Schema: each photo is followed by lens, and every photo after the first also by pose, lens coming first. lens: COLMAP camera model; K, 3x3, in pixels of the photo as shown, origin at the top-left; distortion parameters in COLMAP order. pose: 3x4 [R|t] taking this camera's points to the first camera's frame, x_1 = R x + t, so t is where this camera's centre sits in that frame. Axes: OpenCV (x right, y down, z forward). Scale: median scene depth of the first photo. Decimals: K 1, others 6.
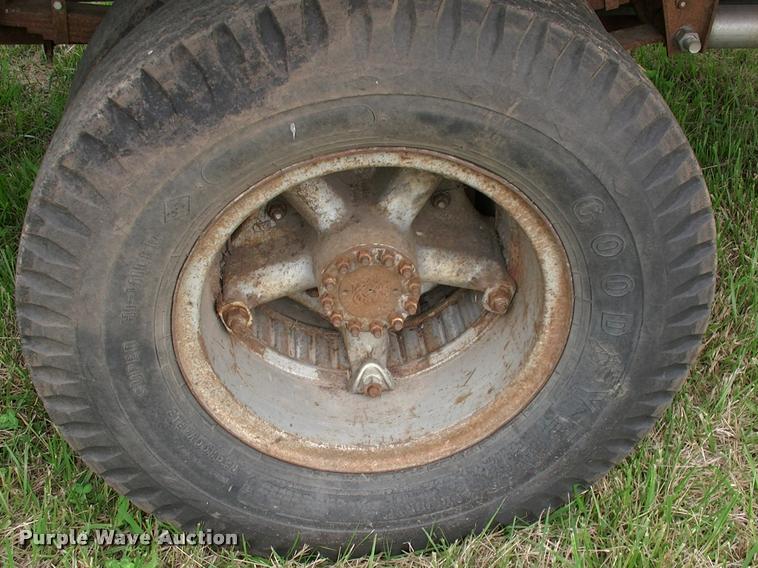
lens RADIAL K [[997.6, 0, 381.5], [0, 997.6, 288.5], [0, 0, 1]] dist [-0.021533, 0.000000]
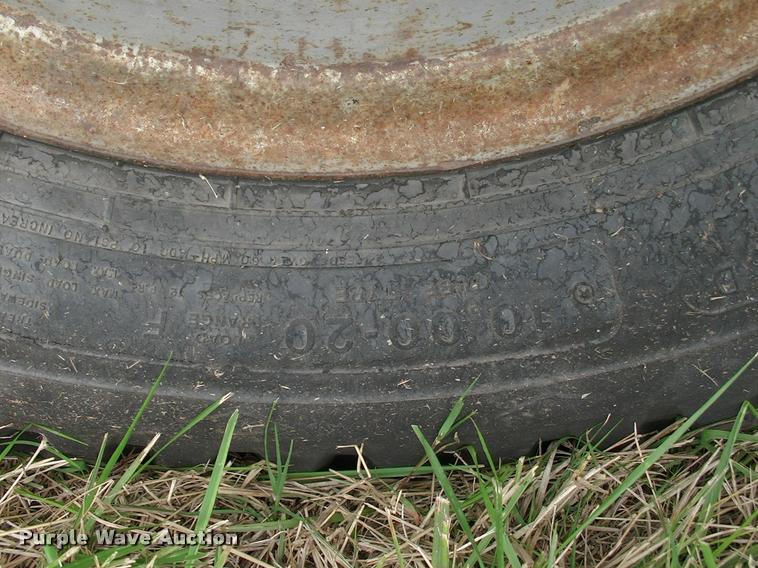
lens RADIAL K [[997.6, 0, 378.7], [0, 997.6, 284.2], [0, 0, 1]] dist [-0.021533, 0.000000]
pose [[0.992098, 0.120631, 0.034503, 0.019026], [-0.125177, 0.970364, 0.206700, 0.155364], [-0.008546, -0.209386, 0.977796, 0.751714]]
